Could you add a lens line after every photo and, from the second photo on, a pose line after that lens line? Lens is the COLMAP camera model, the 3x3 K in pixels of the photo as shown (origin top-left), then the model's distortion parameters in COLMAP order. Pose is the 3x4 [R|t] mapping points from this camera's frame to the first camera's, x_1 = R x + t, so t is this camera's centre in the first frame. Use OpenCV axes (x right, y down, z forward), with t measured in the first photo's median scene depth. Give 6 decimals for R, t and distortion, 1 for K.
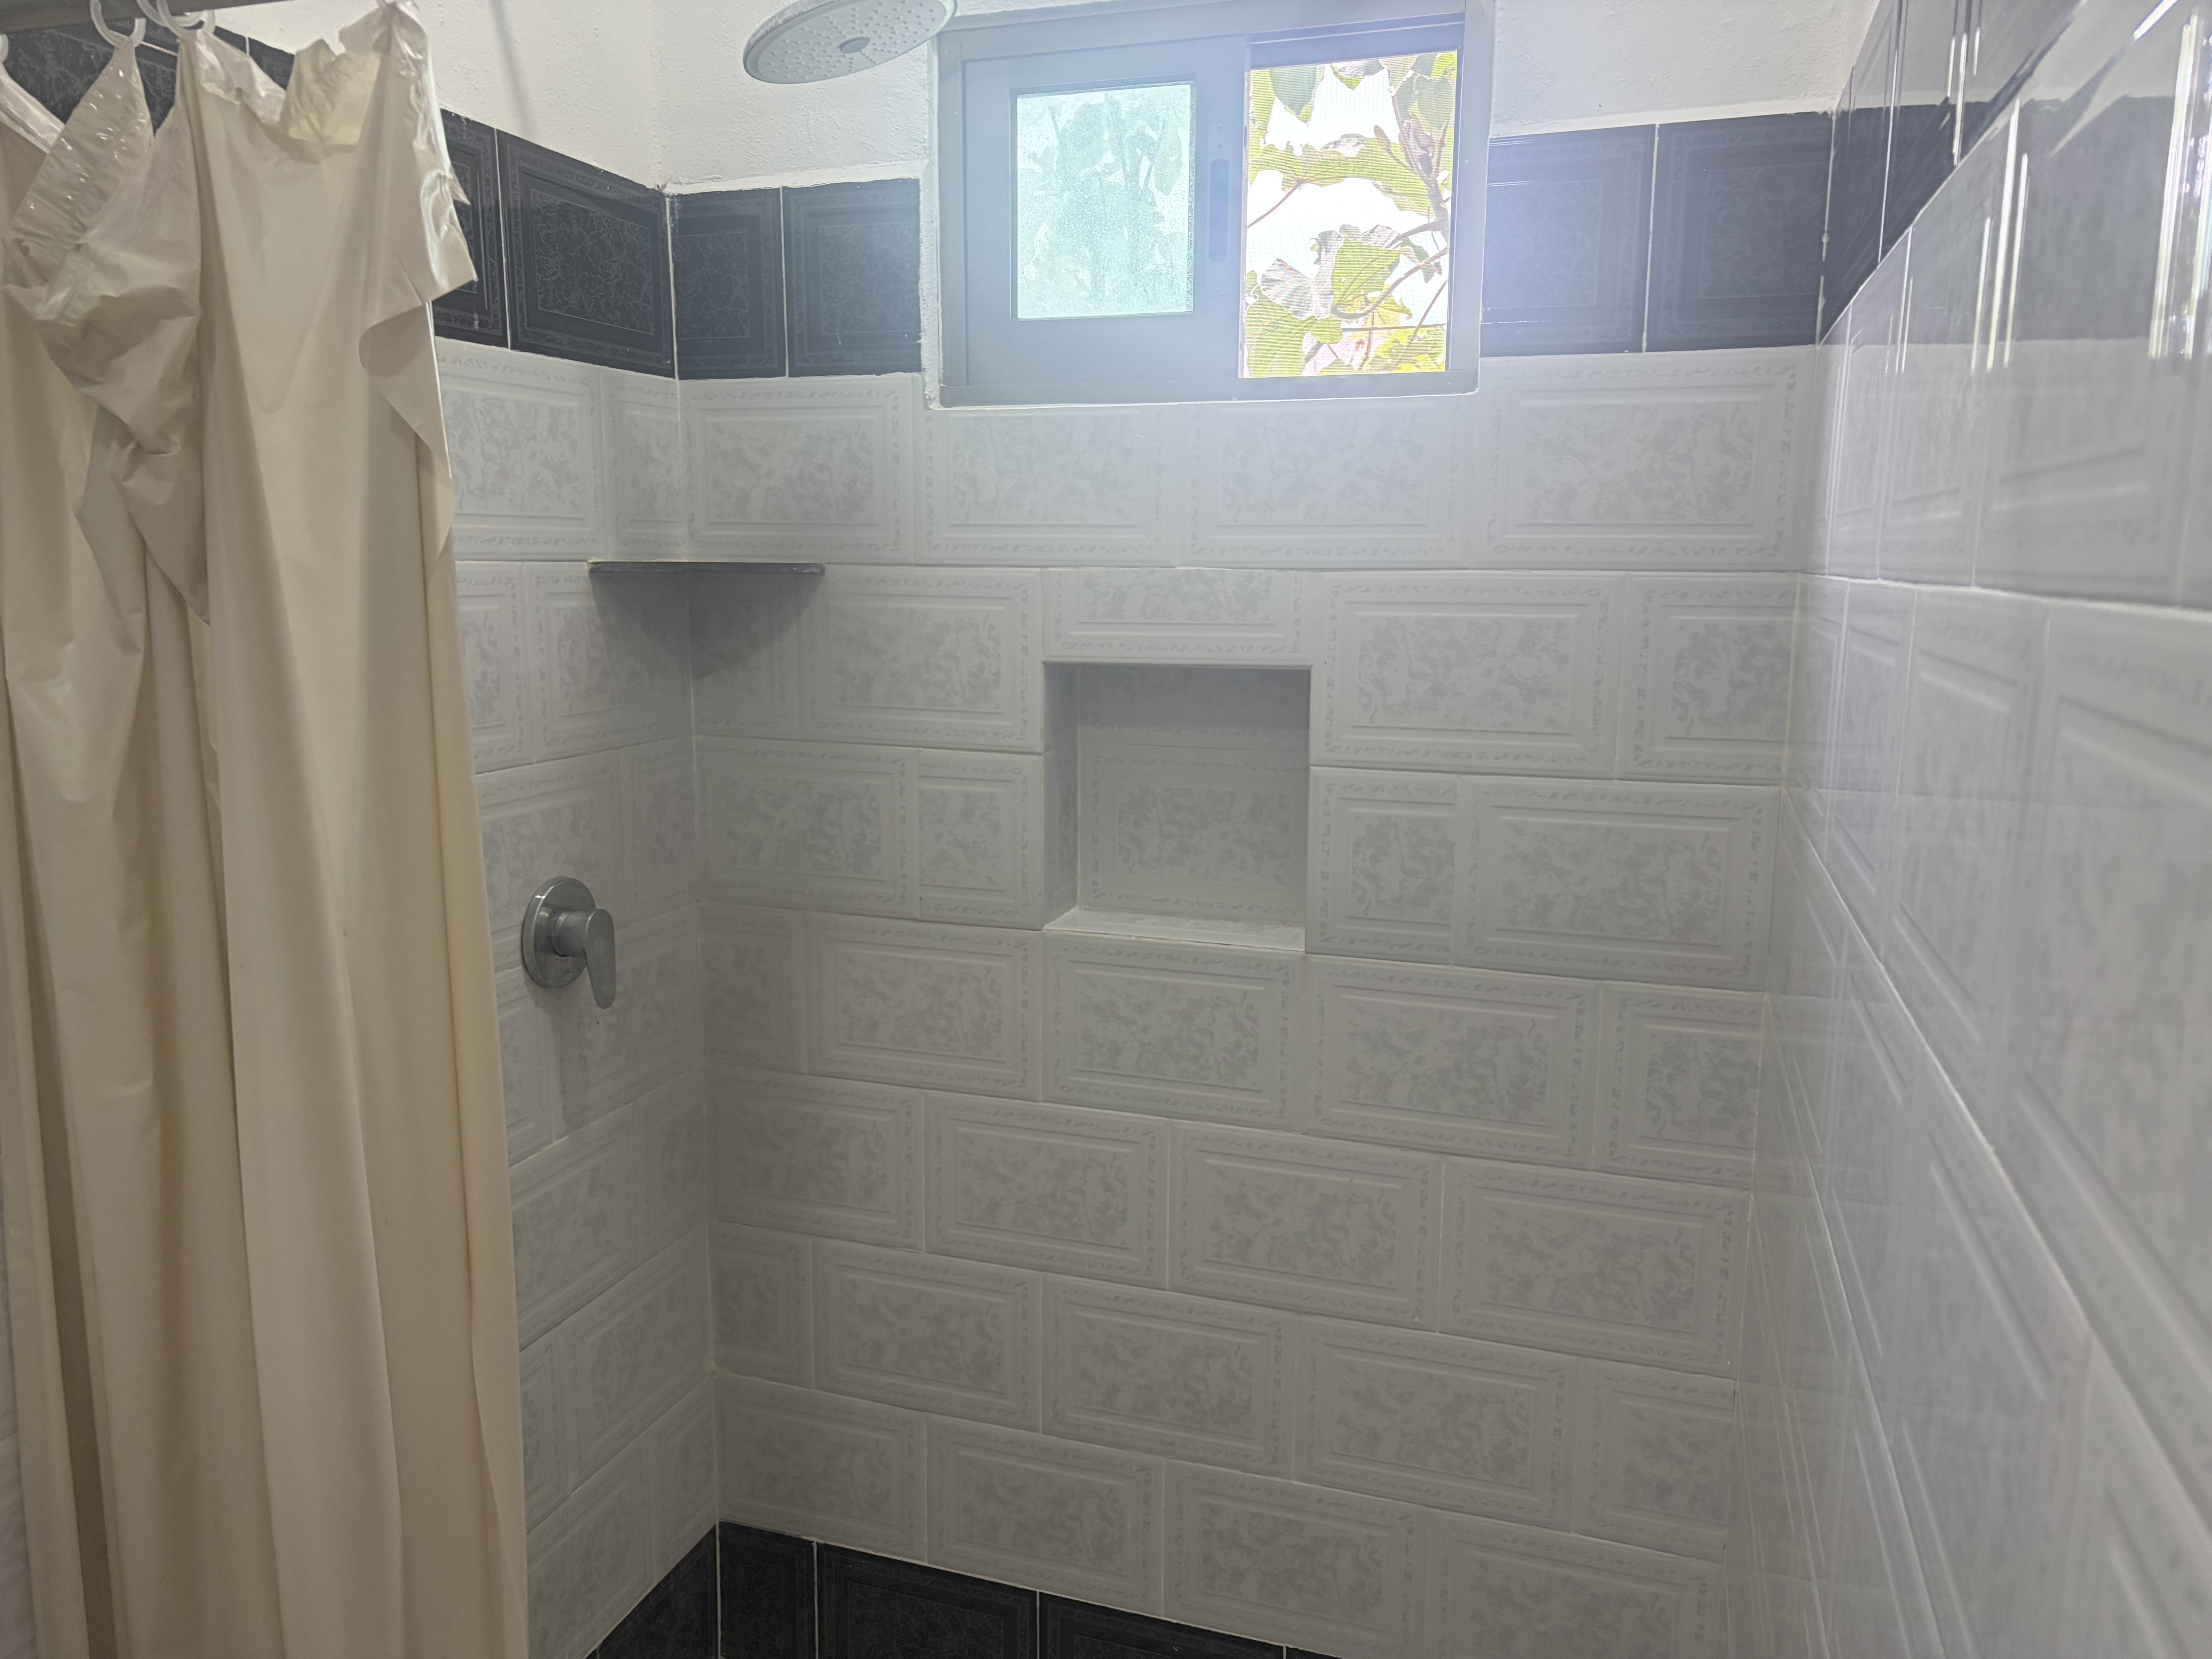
lens RADIAL K [[1665.7, 0, 1106.0], [0, 1665.7, 829.5], [0, 0, 1]] dist [0.048836, -0.057263]
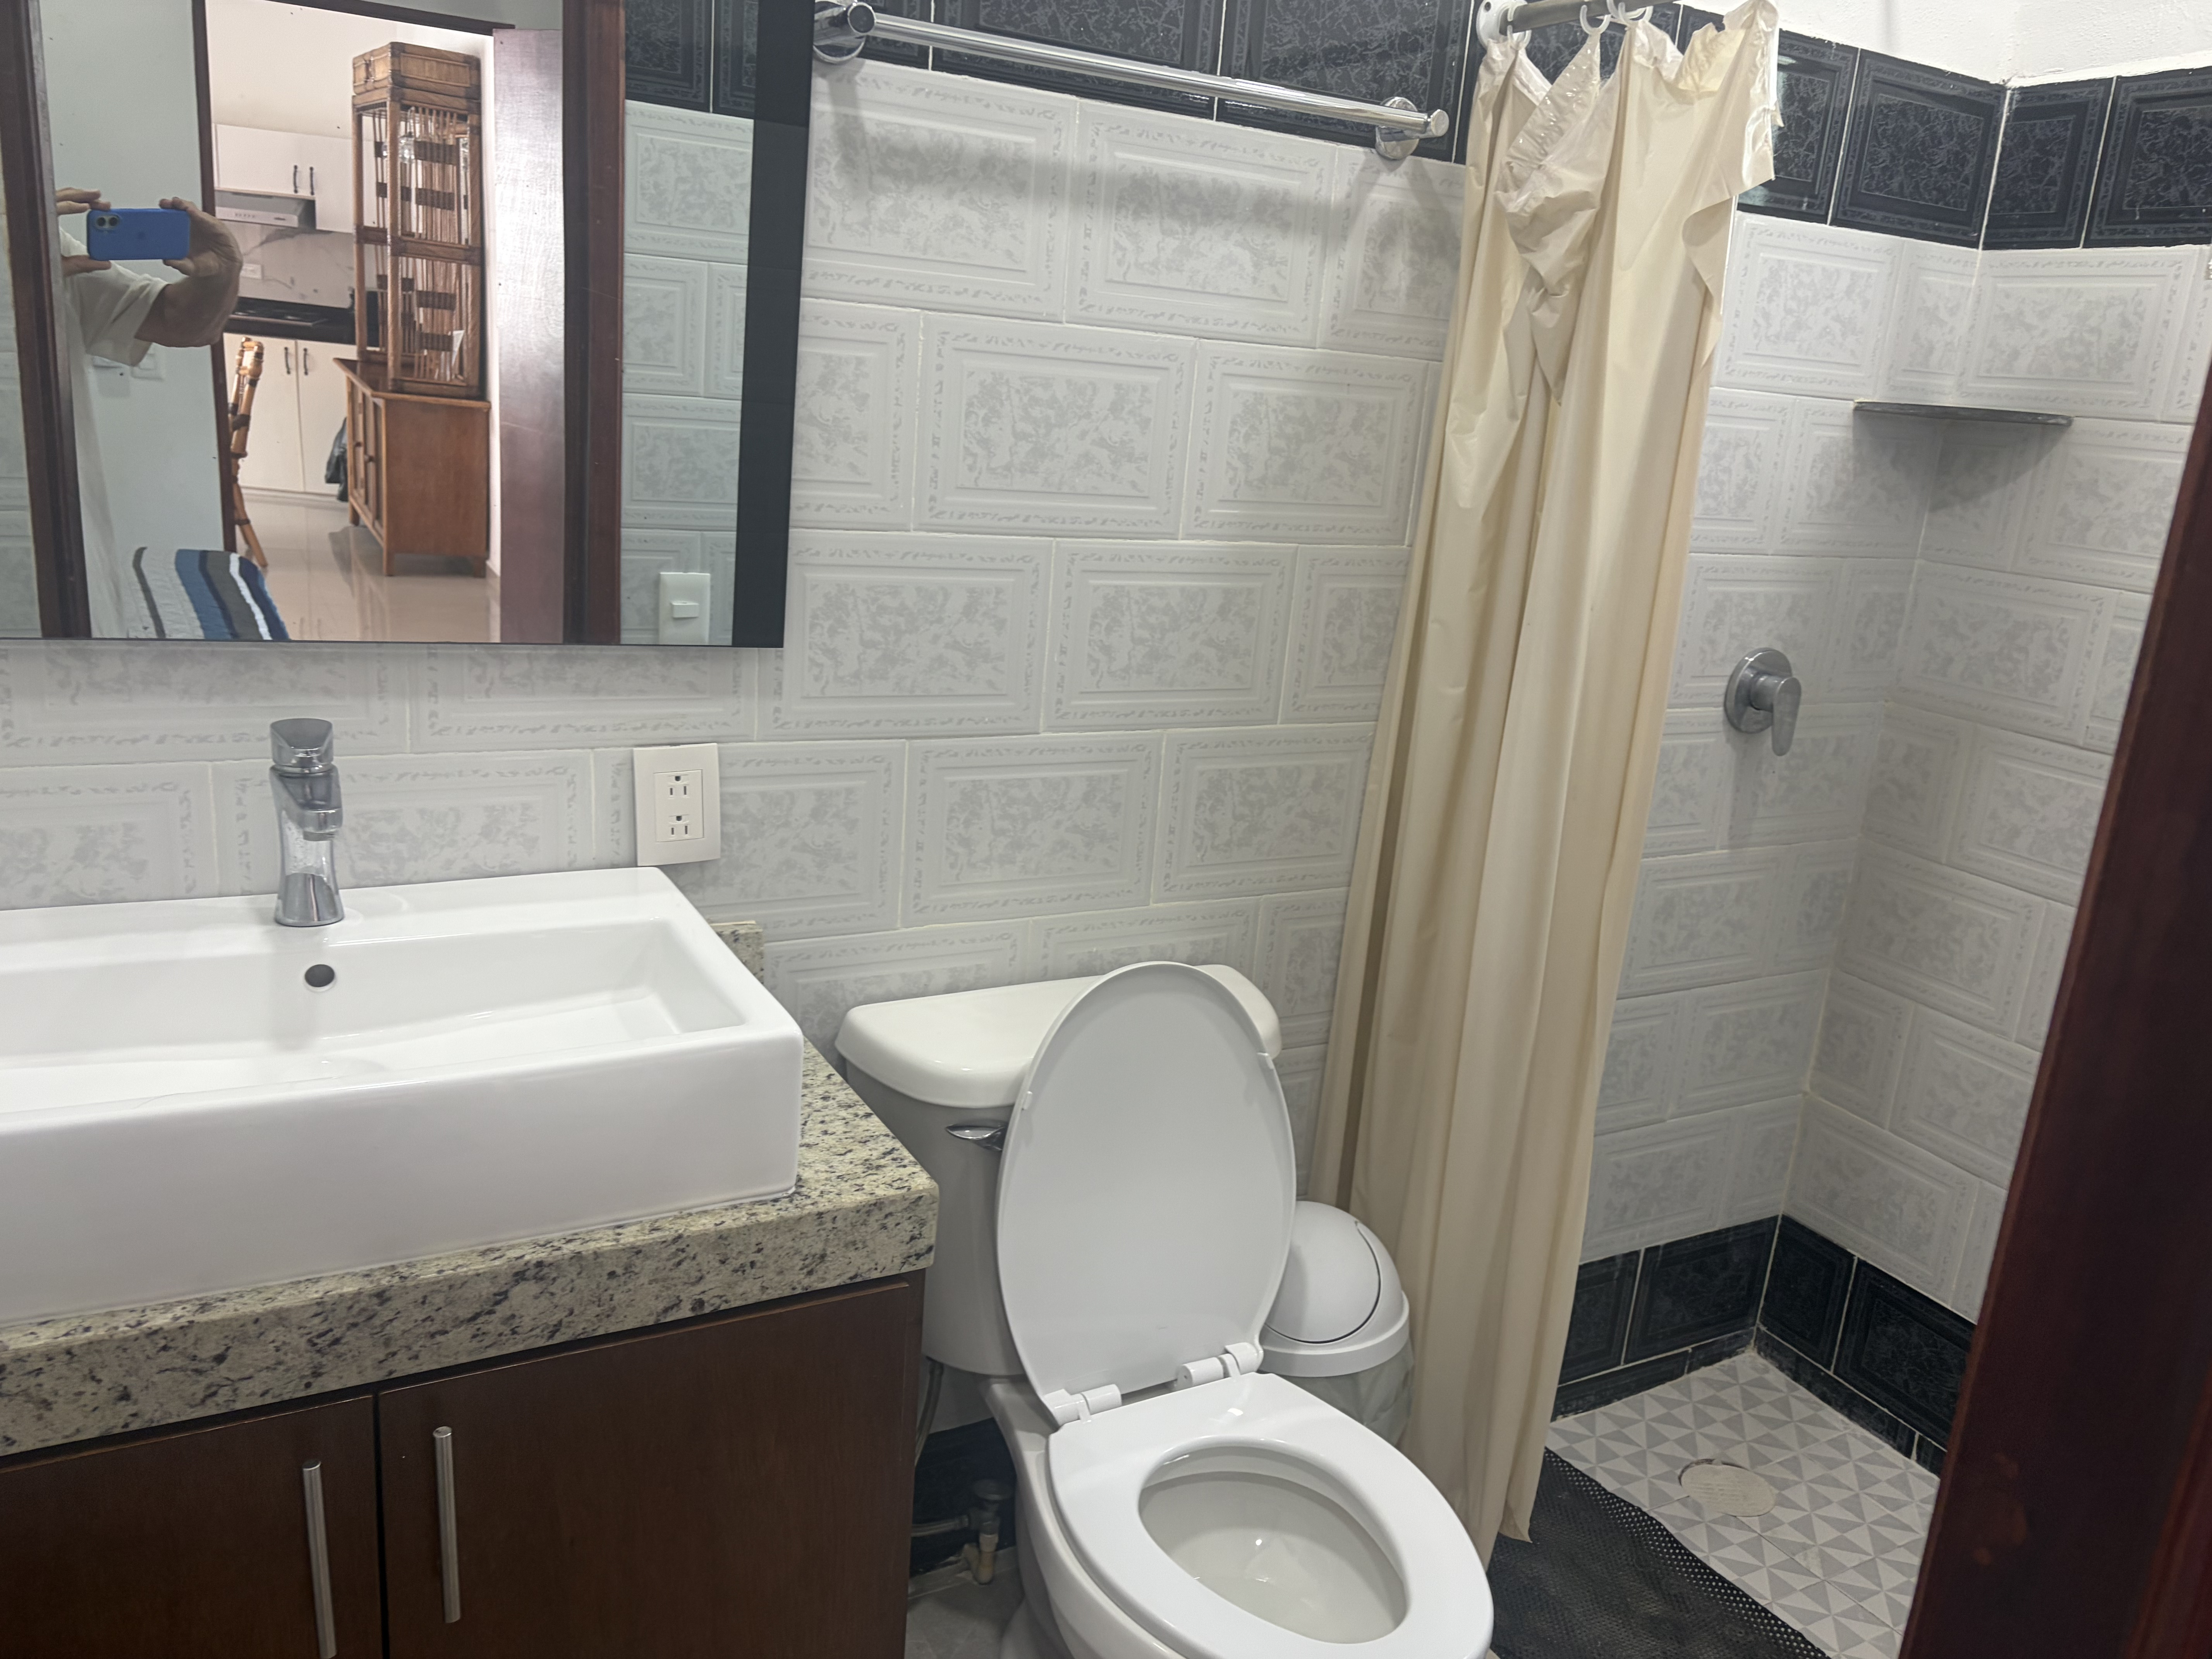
lens RADIAL K [[1659.4, 0, 1106.0], [0, 1659.4, 829.5], [0, 0, 1]] dist [-0.029551, 0.071251]
pose [[0.715752, 0.234419, -0.657834, 0.182459], [-0.186088, 0.971941, 0.143879, 0.078845], [0.673104, 0.019433, 0.739292, -0.283942]]
